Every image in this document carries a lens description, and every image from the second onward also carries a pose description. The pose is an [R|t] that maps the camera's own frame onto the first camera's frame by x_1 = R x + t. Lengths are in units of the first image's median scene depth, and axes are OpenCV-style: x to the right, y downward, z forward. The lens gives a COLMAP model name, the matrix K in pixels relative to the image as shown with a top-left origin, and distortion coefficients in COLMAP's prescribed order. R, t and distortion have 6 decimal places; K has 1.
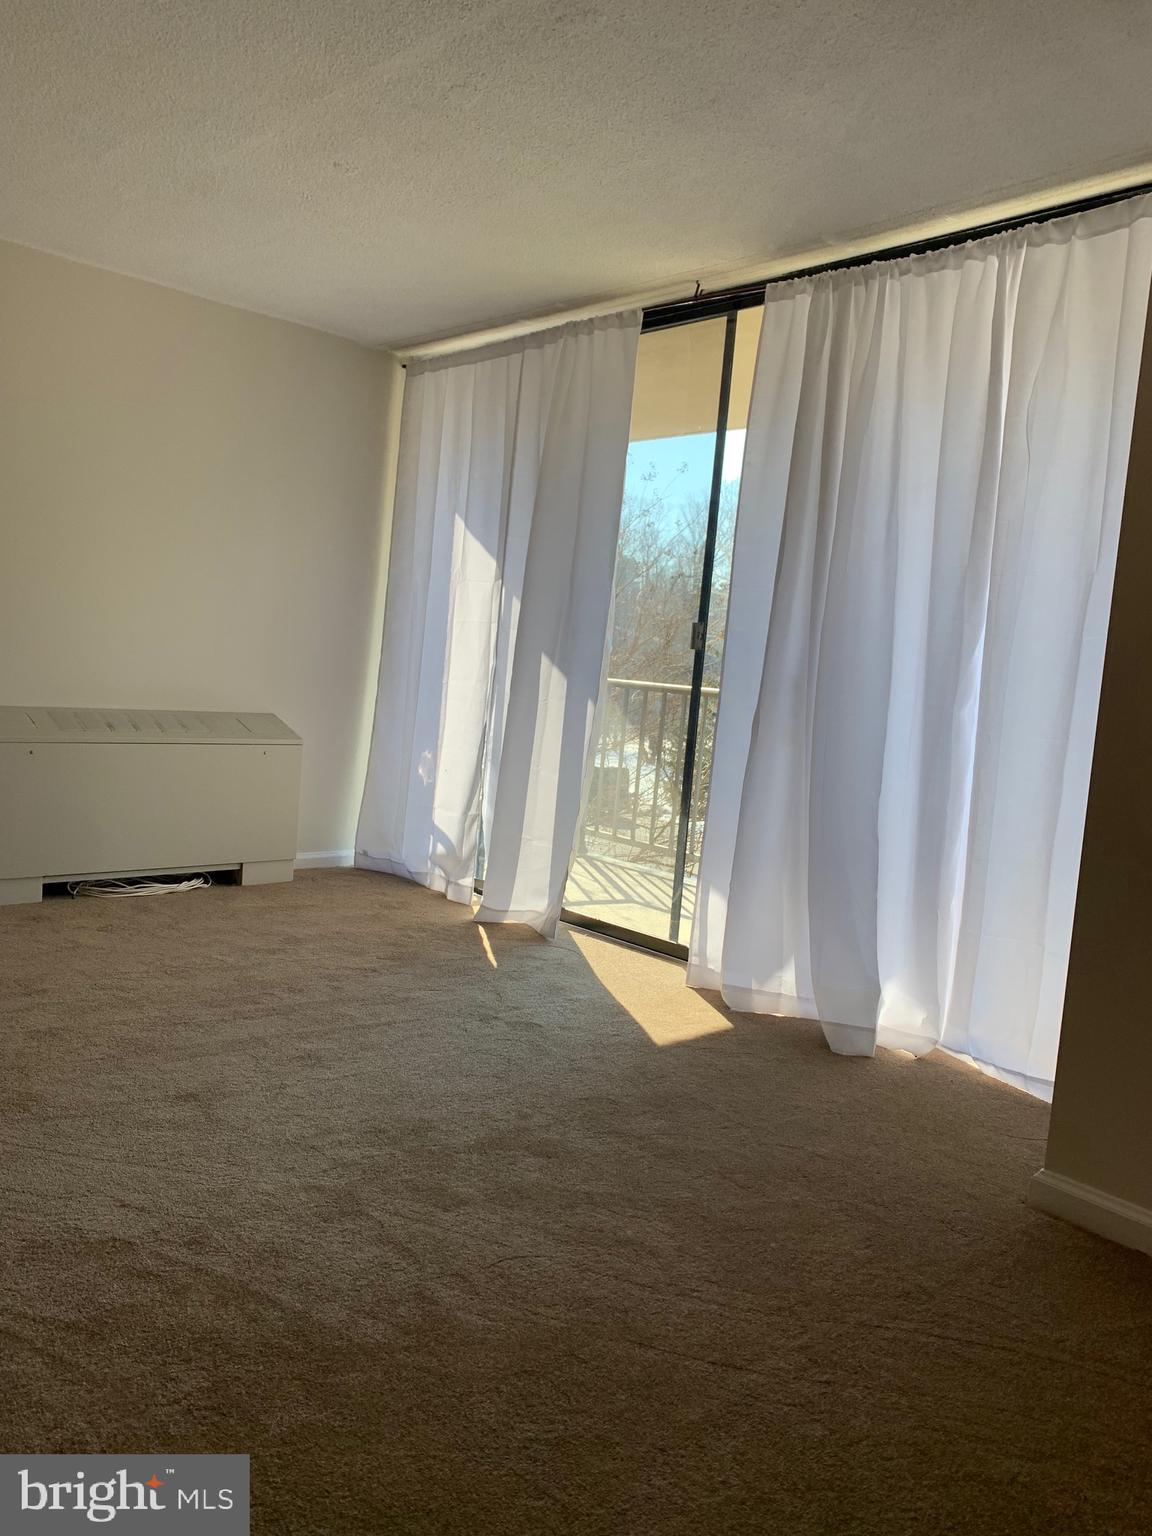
lens RADIAL K [[1199.2, 0, 572.2], [0, 1199.2, 765.7], [0, 0, 1]] dist [0.024121, -0.014153]
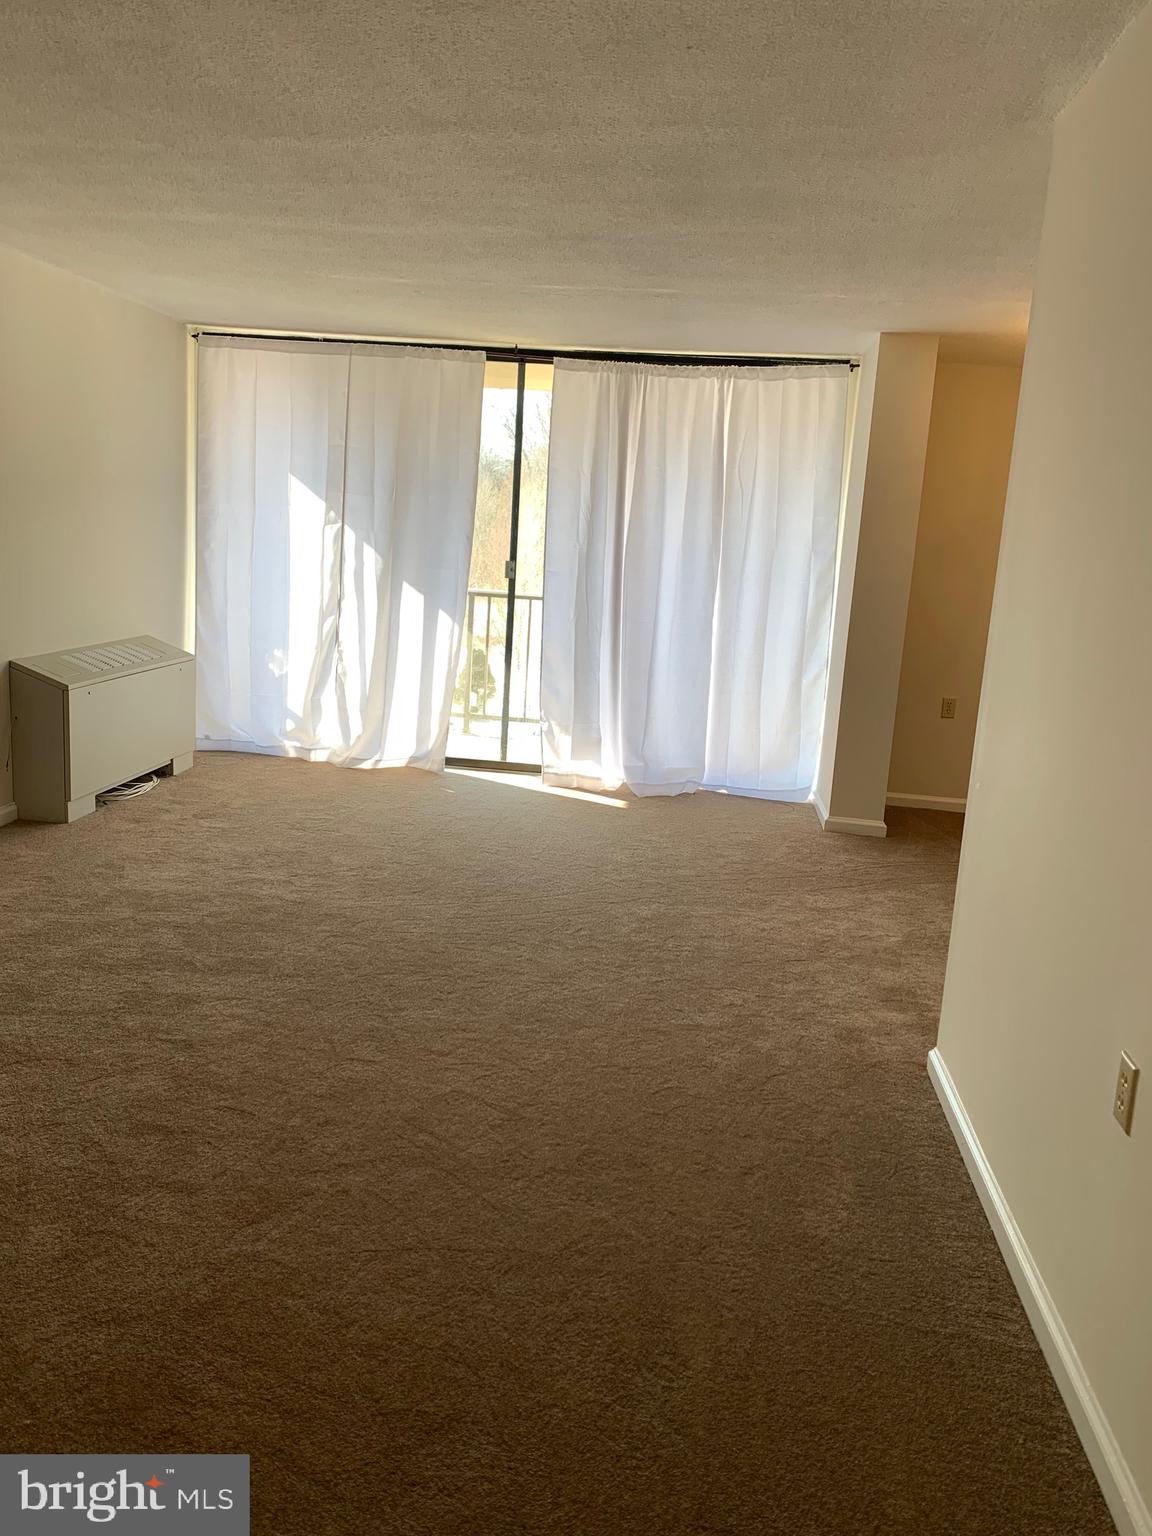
lens RADIAL K [[1199.2, 0, 583.0], [0, 1199.2, 766.0], [0, 0, 1]] dist [0.024121, -0.014153]
pose [[0.780631, -0.125506, 0.612260, -1.123341], [0.043783, 0.988205, 0.146746, -0.108675], [-0.623456, -0.087748, 0.776919, -0.430072]]
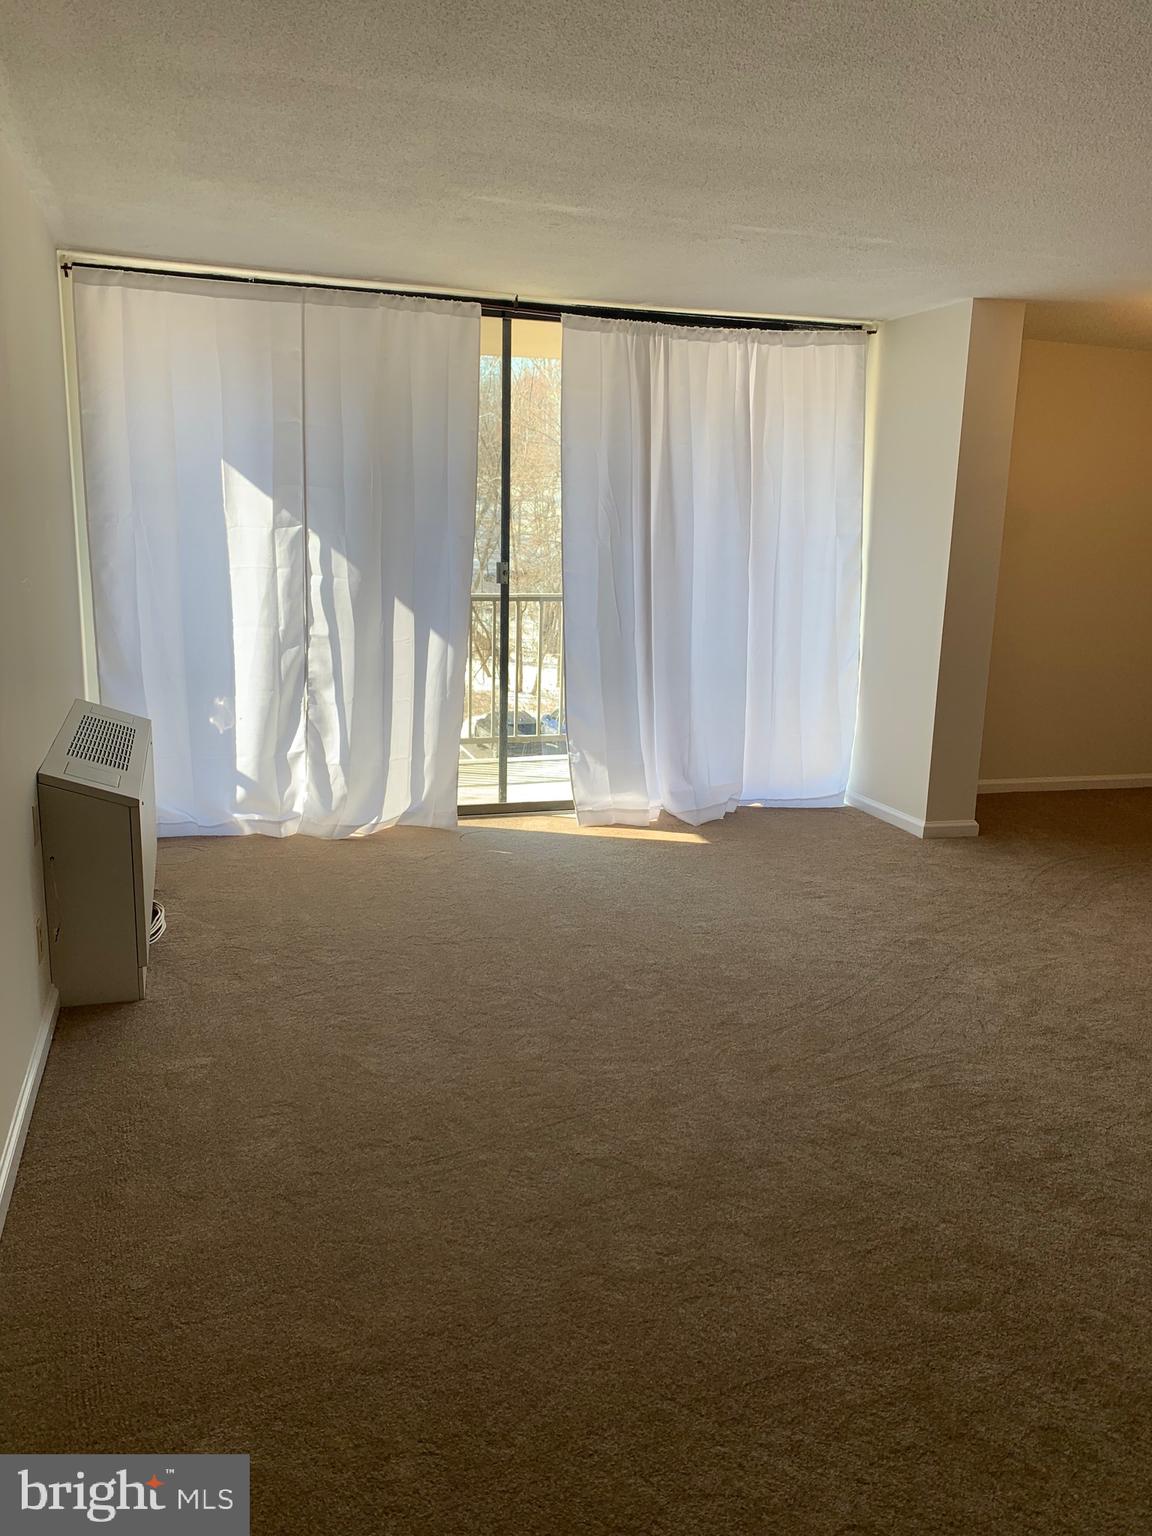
lens RADIAL K [[1199.2, 0, 573.6], [0, 1199.2, 773.4], [0, 0, 1]] dist [0.024121, -0.014153]
pose [[0.452173, -0.232801, 0.861013, -1.415450], [0.086577, 0.972234, 0.217406, -0.235639], [-0.887718, -0.023761, 0.459773, 0.441486]]
